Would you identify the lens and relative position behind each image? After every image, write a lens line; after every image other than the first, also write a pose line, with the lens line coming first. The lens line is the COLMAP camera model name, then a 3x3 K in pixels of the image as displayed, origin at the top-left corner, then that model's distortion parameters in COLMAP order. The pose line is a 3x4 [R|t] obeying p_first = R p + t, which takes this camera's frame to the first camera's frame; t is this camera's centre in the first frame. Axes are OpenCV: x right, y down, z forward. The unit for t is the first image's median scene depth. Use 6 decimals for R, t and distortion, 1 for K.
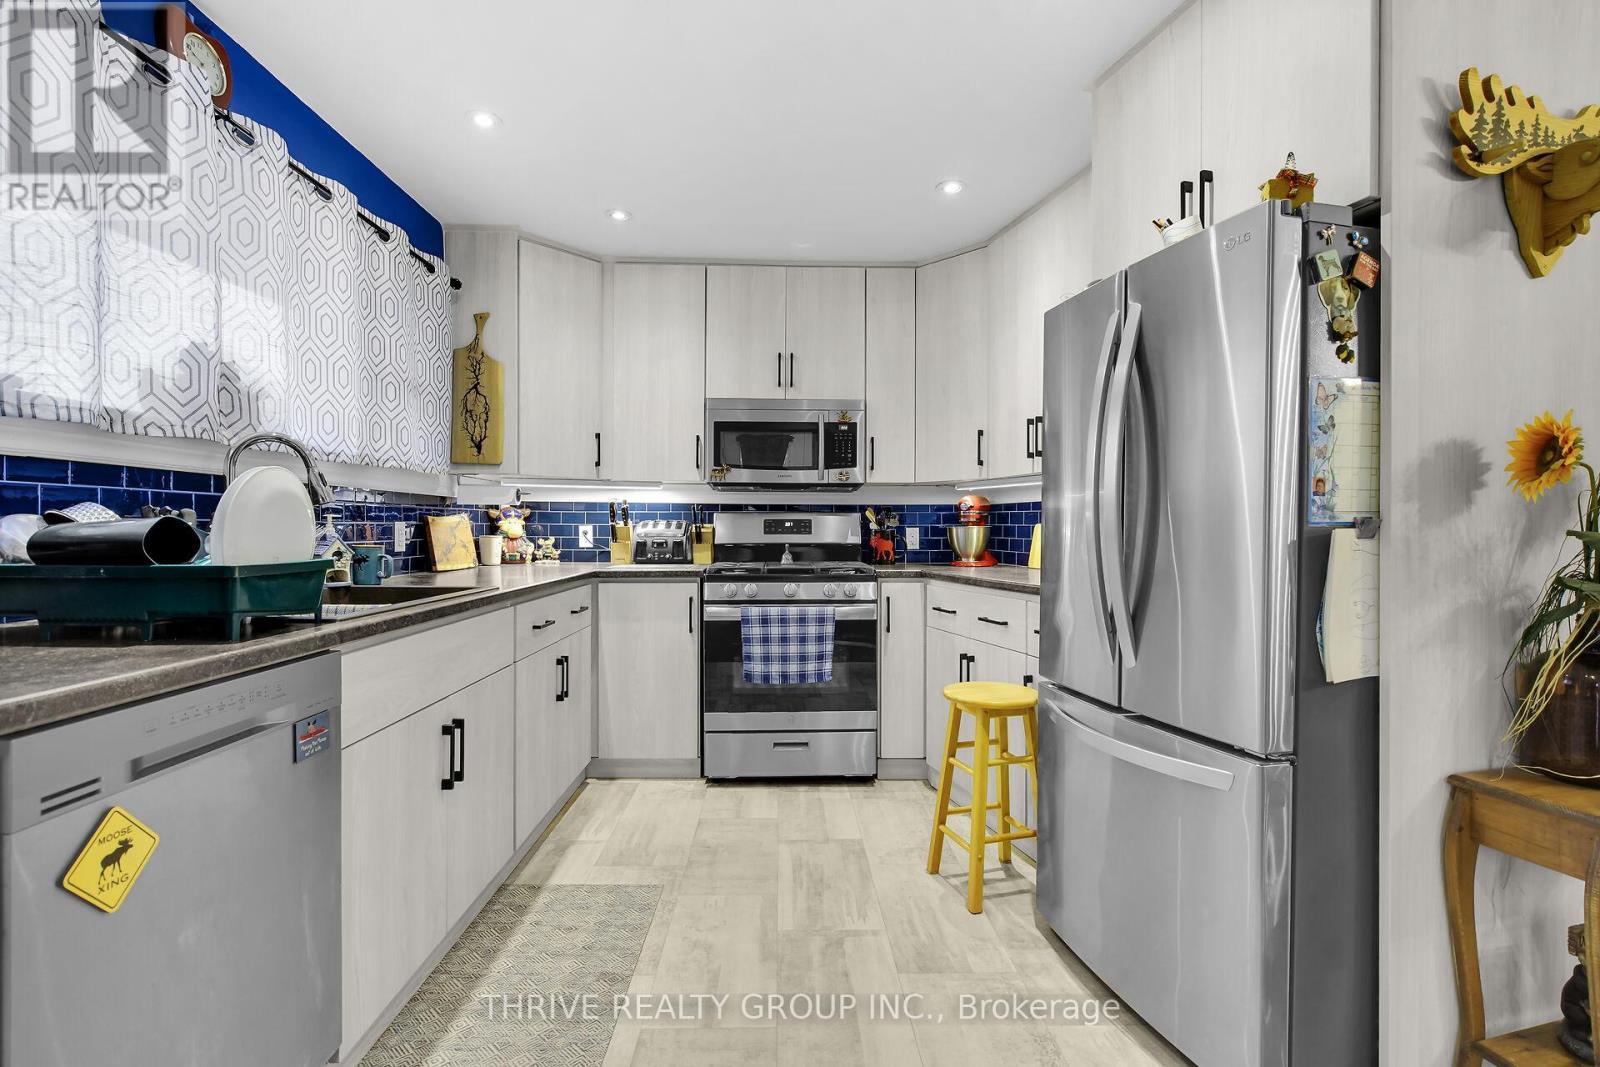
lens RADIAL K [[745.9, 0, 800.0], [0, 745.9, 533.5], [0, 0, 1]] dist [-0.001038, 0.000900]
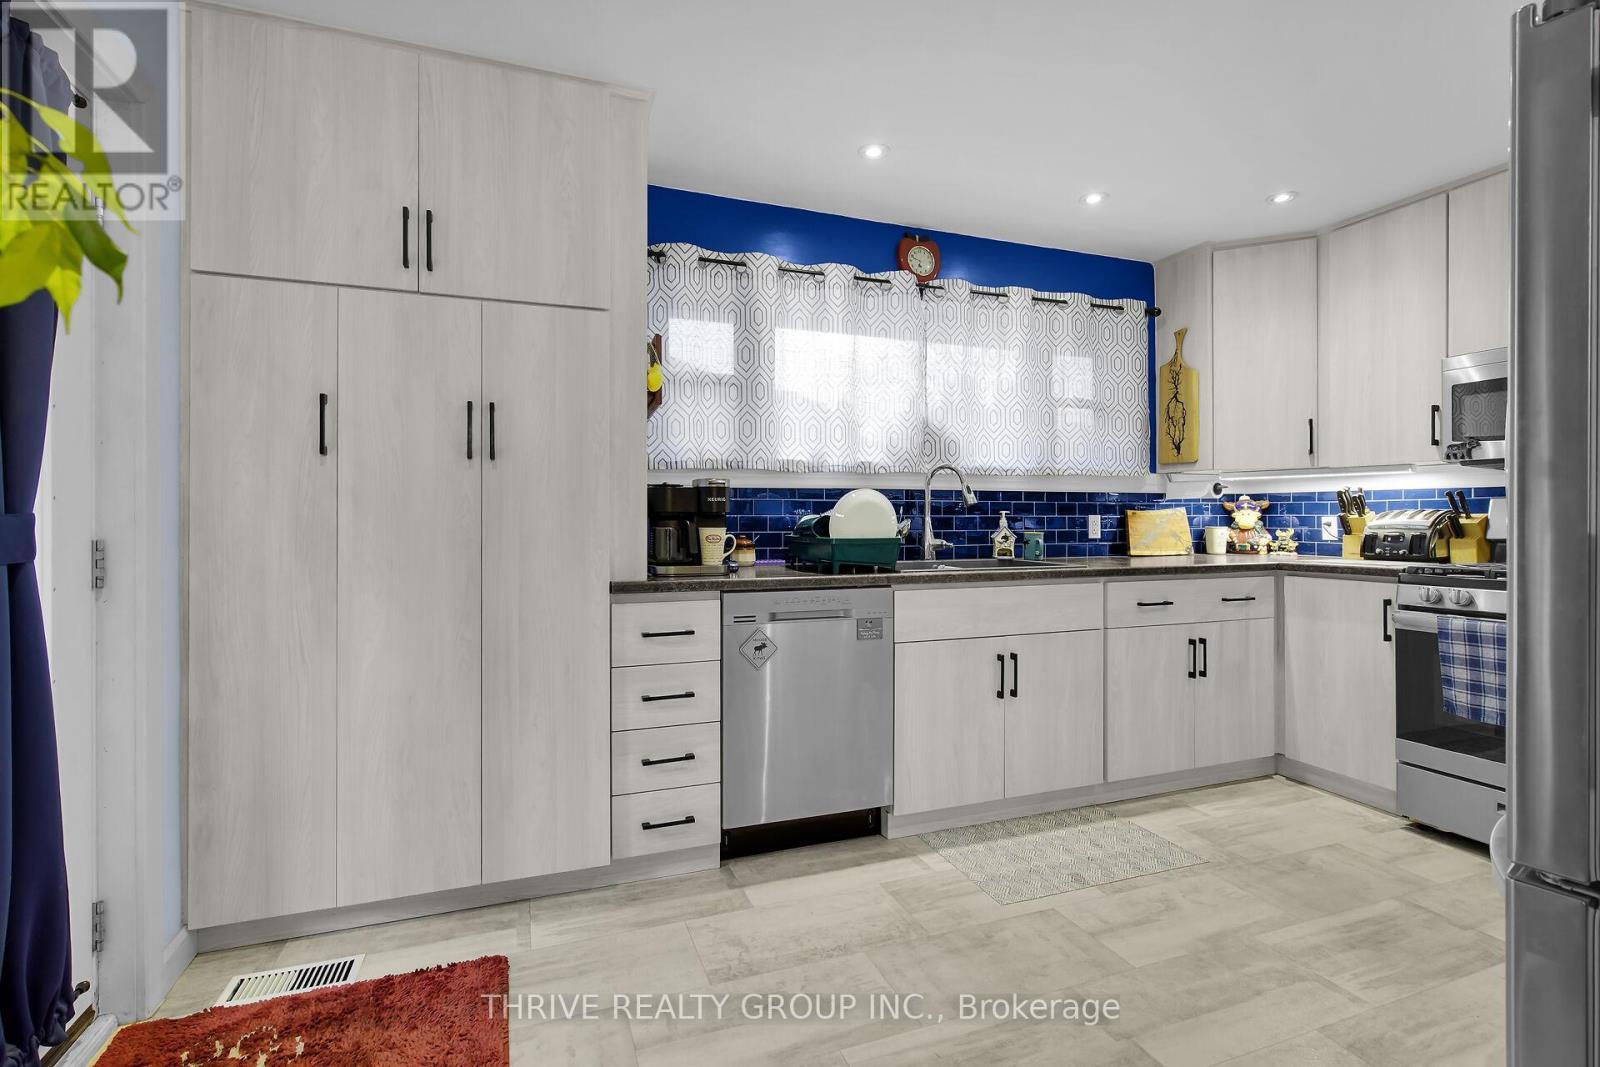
lens RADIAL K [[753.8, 0, 797.2], [0, 753.8, 522.4], [0, 0, 1]] dist [0.001731, 0.000656]
pose [[0.318757, -0.001000, -0.947836, 0.471392], [-0.003636, 0.999991, -0.002278, 0.001427], [0.947829, 0.004173, 0.318751, 0.086659]]
